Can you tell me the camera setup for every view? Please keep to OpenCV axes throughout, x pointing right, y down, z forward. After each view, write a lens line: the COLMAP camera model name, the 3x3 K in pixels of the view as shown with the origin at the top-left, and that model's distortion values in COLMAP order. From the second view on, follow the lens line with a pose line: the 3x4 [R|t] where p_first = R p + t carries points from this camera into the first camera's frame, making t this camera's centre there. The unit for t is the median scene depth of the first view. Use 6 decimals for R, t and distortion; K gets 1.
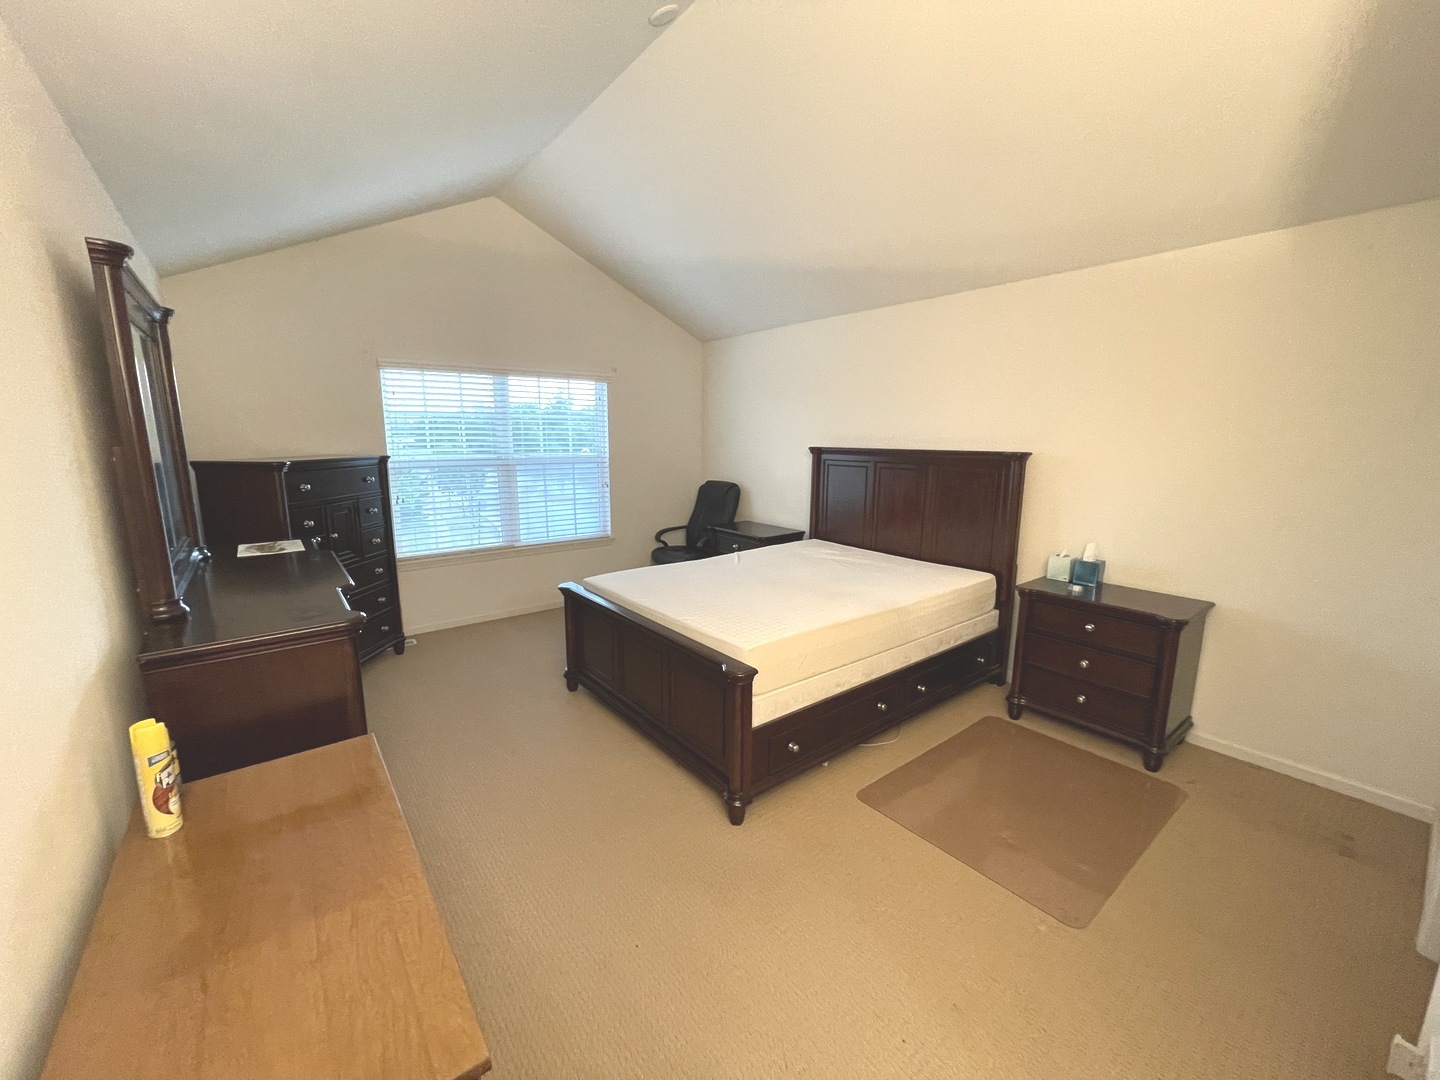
lens RADIAL K [[577.1, 0, 726.5], [0, 577.1, 536.5], [0, 0, 1]] dist [-0.008445, -0.000029]
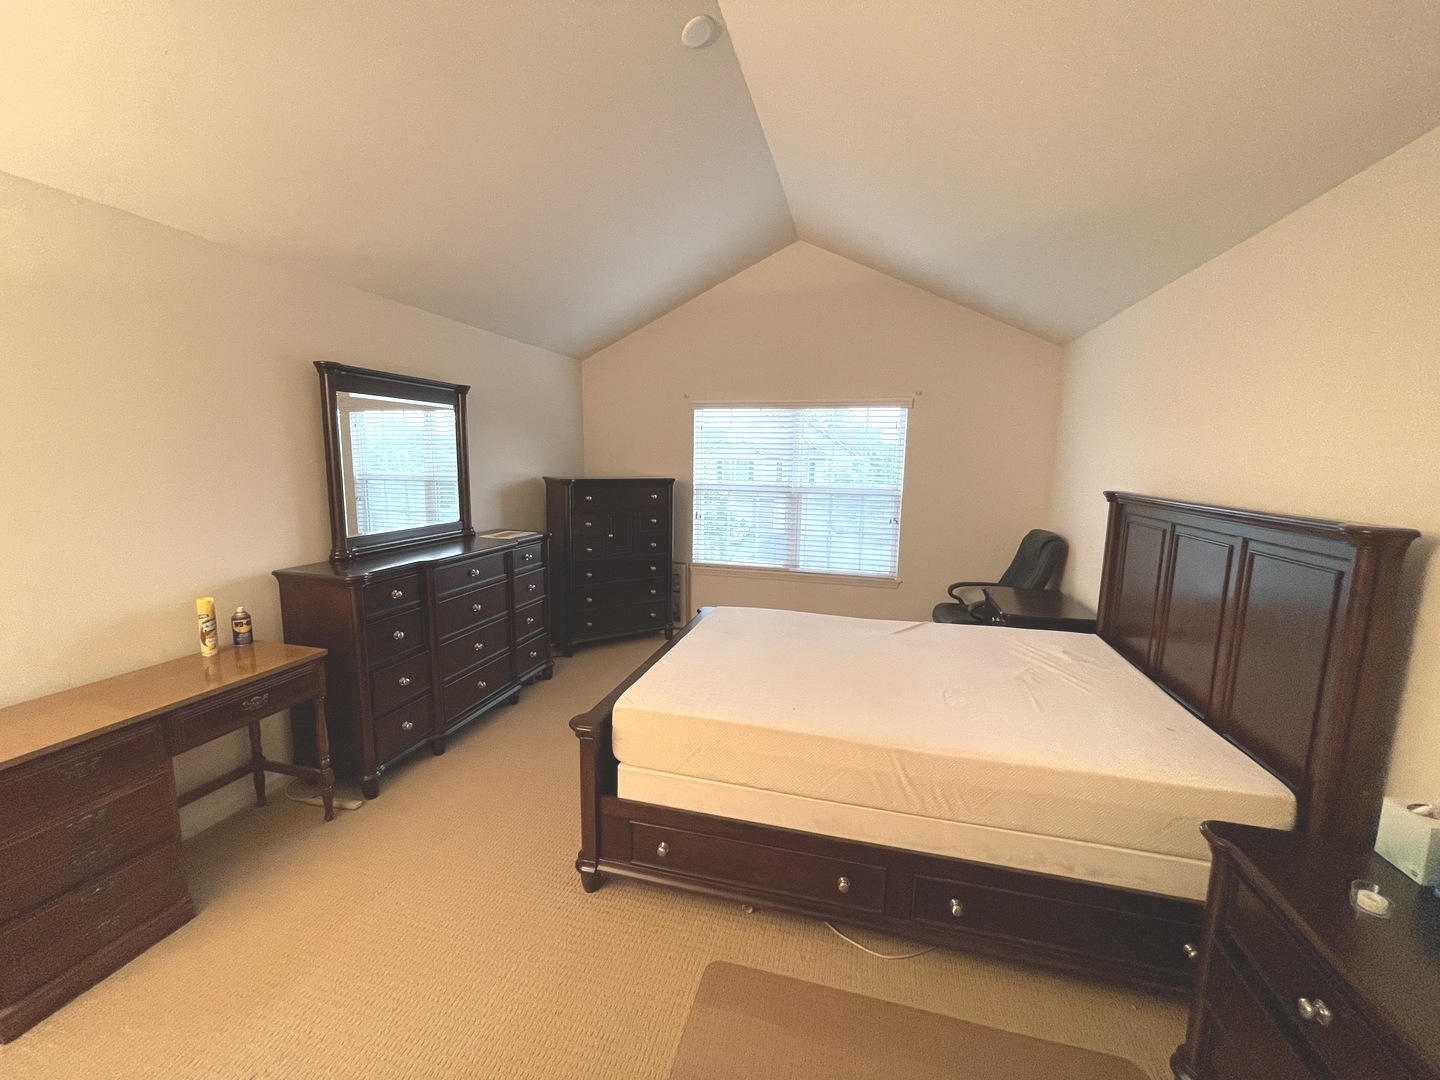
lens RADIAL K [[577.1, 0, 724.5], [0, 577.1, 541.8], [0, 0, 1]] dist [-0.008445, -0.000029]
pose [[0.600982, 0.123049, -0.789734, 0.371677], [-0.156029, 0.987130, 0.035069, -0.051325], [0.783885, 0.102146, 0.612446, 0.259812]]
